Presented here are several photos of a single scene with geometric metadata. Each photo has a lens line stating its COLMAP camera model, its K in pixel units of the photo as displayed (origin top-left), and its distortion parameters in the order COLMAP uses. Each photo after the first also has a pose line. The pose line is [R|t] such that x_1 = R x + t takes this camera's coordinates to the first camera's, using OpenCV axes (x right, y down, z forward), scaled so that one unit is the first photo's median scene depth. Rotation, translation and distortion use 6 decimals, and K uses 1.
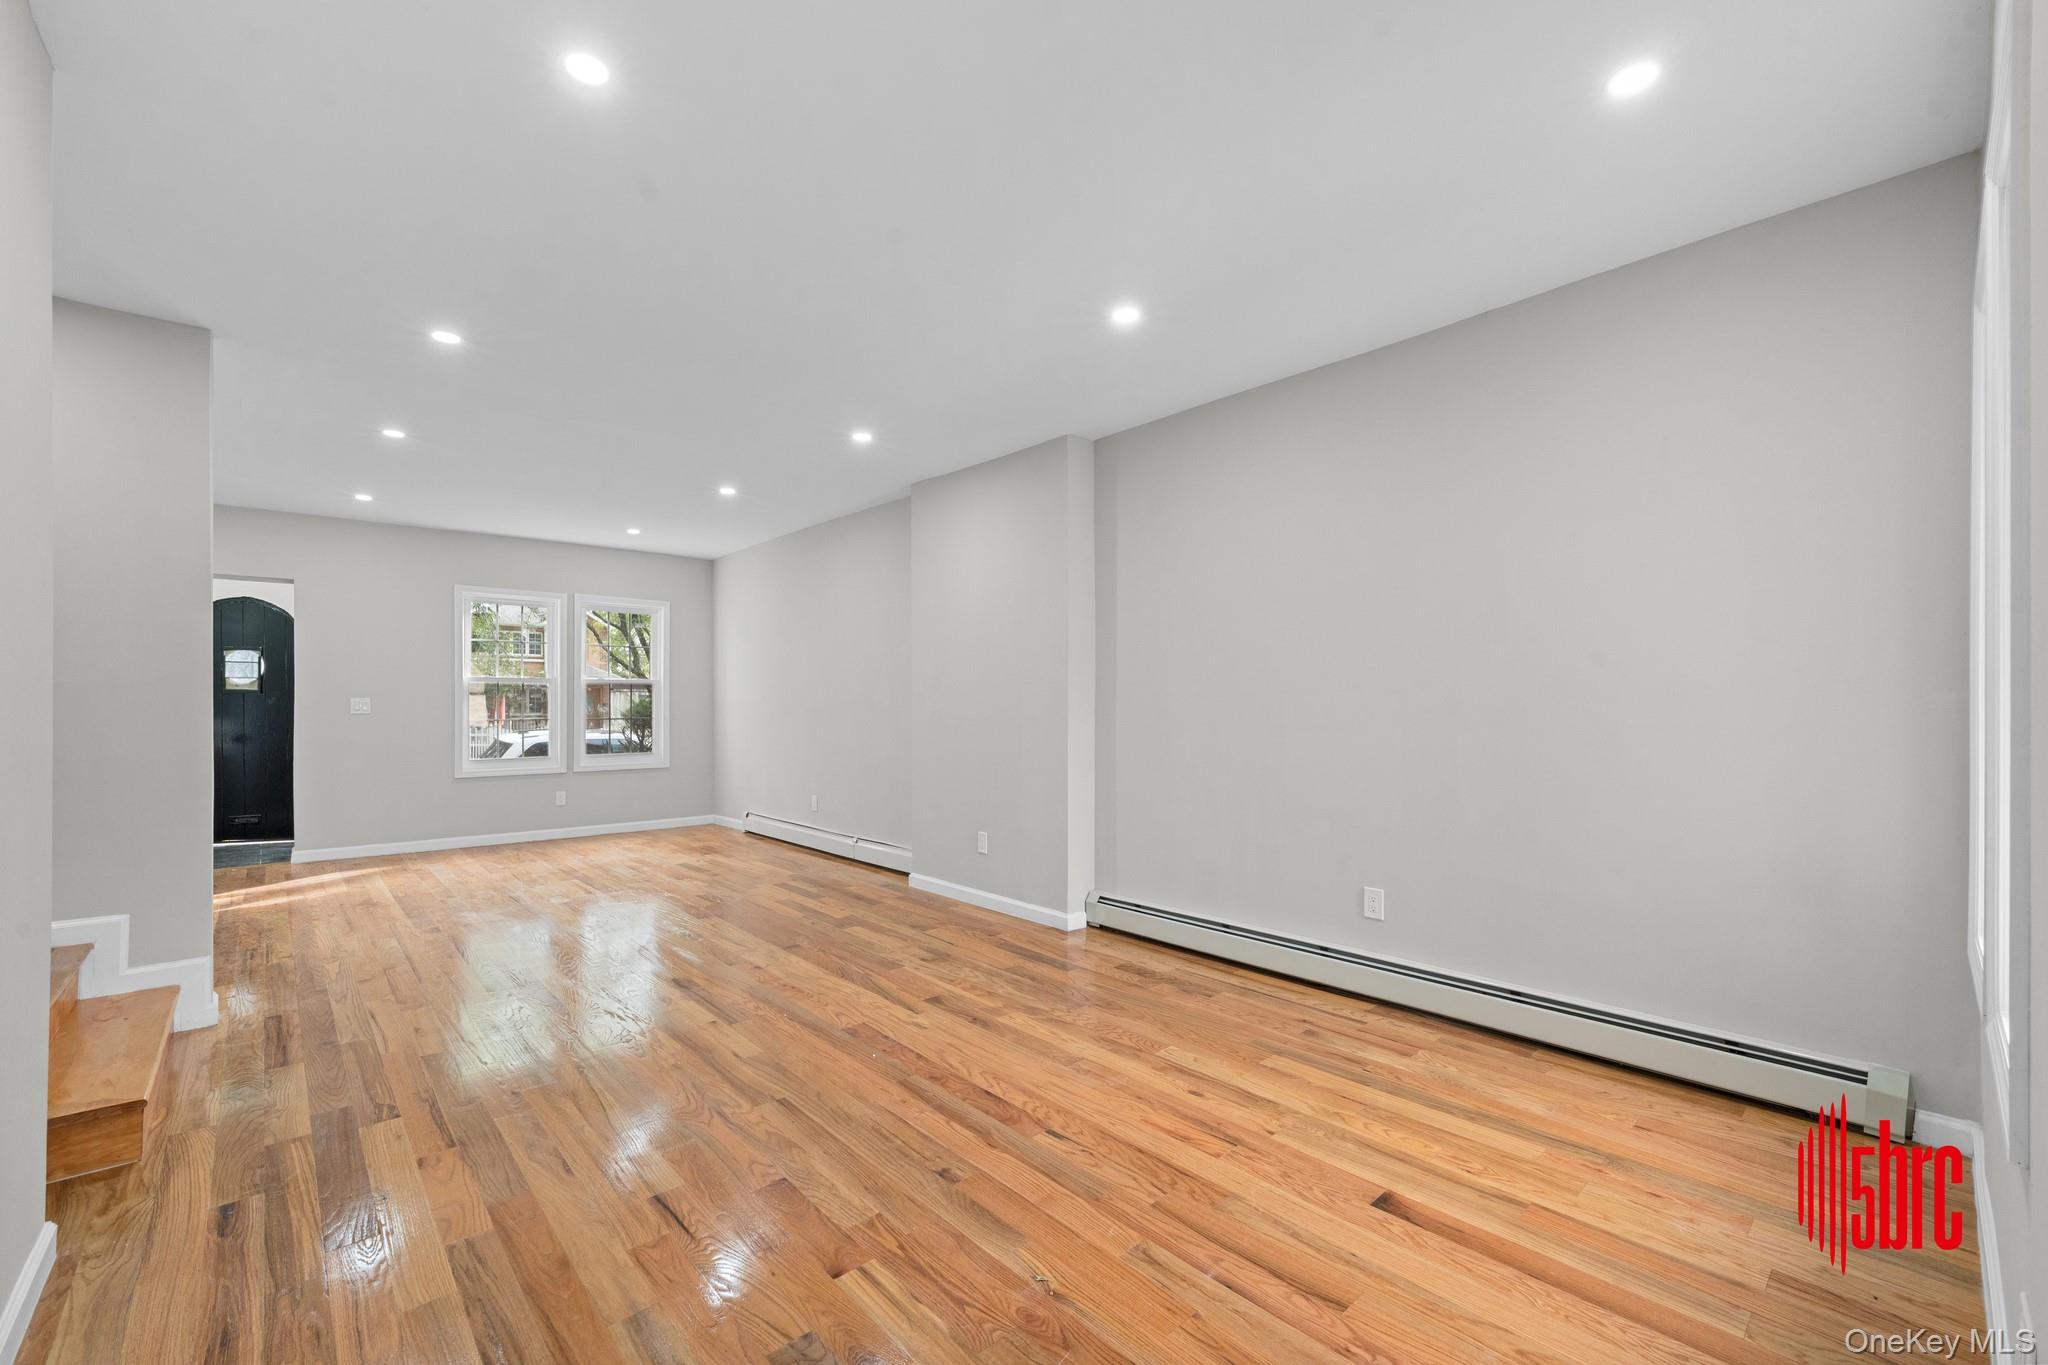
lens RADIAL K [[835.3, 0, 1013.7], [0, 835.3, 705.2], [0, 0, 1]] dist [0.000411, -0.000069]
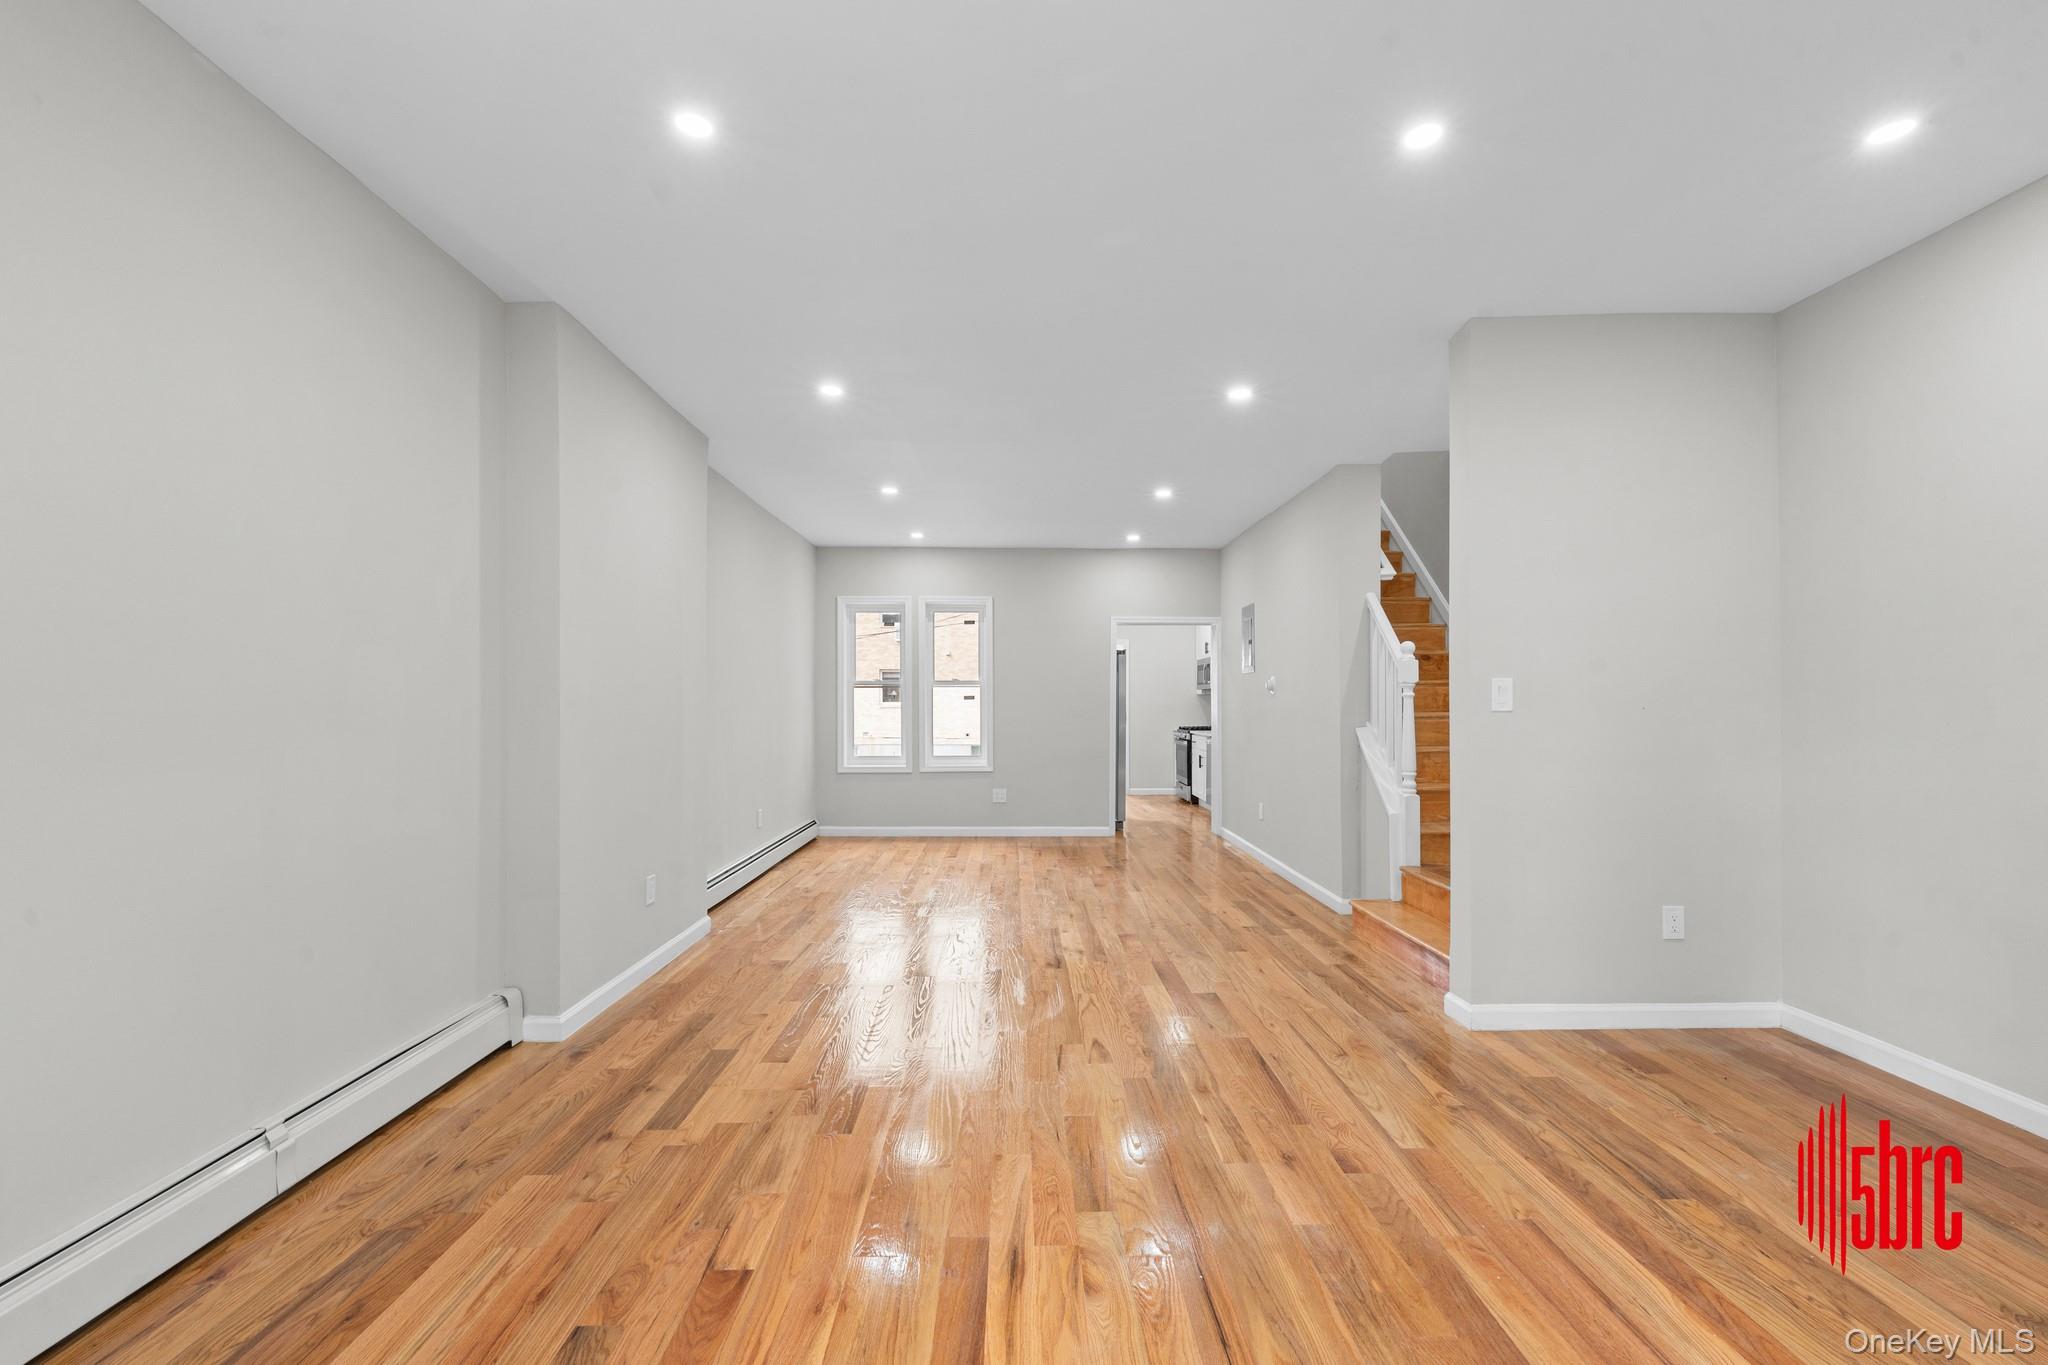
lens RADIAL K [[833.0, 0, 1016.1], [0, 833.0, 680.3], [0, 0, 1]] dist [-0.000007, -0.000100]
pose [[-0.747058, 0.021729, 0.664403, -1.022987], [0.004920, 0.999619, -0.027160, -0.003864], [-0.664740, -0.017022, -0.746881, 1.742996]]
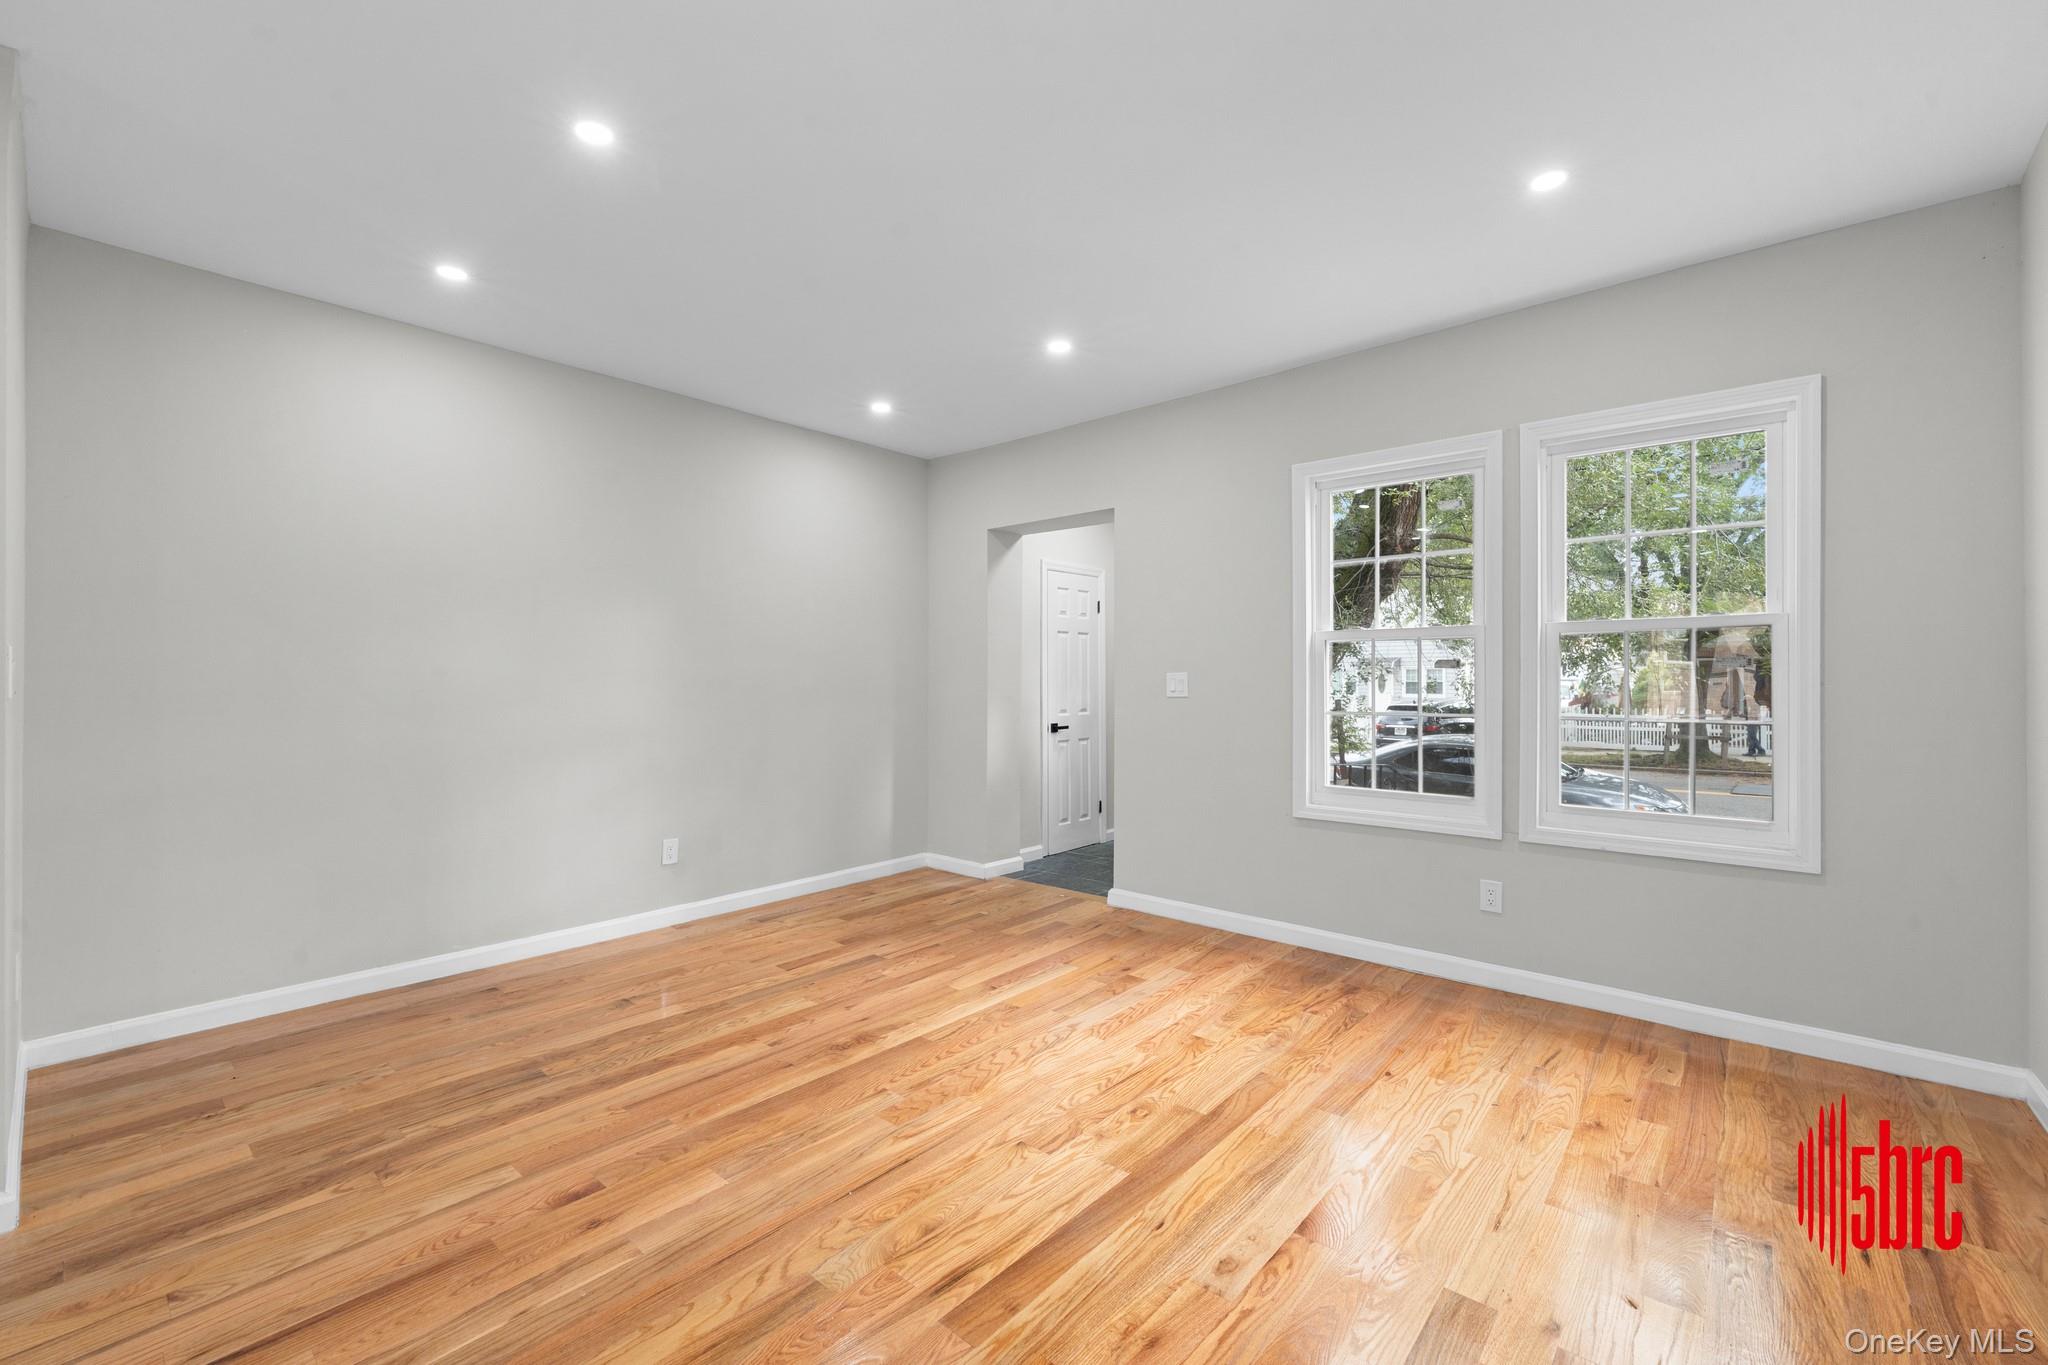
lens RADIAL K [[843.2, 0, 1027.7], [0, 843.2, 676.2], [0, 0, 1]] dist [-0.000477, -0.000534]
pose [[0.126747, -0.003916, -0.991927, -0.254421], [-0.000106, 0.999992, -0.003961, -0.005749], [0.991935, 0.000607, 0.126745, 1.370291]]
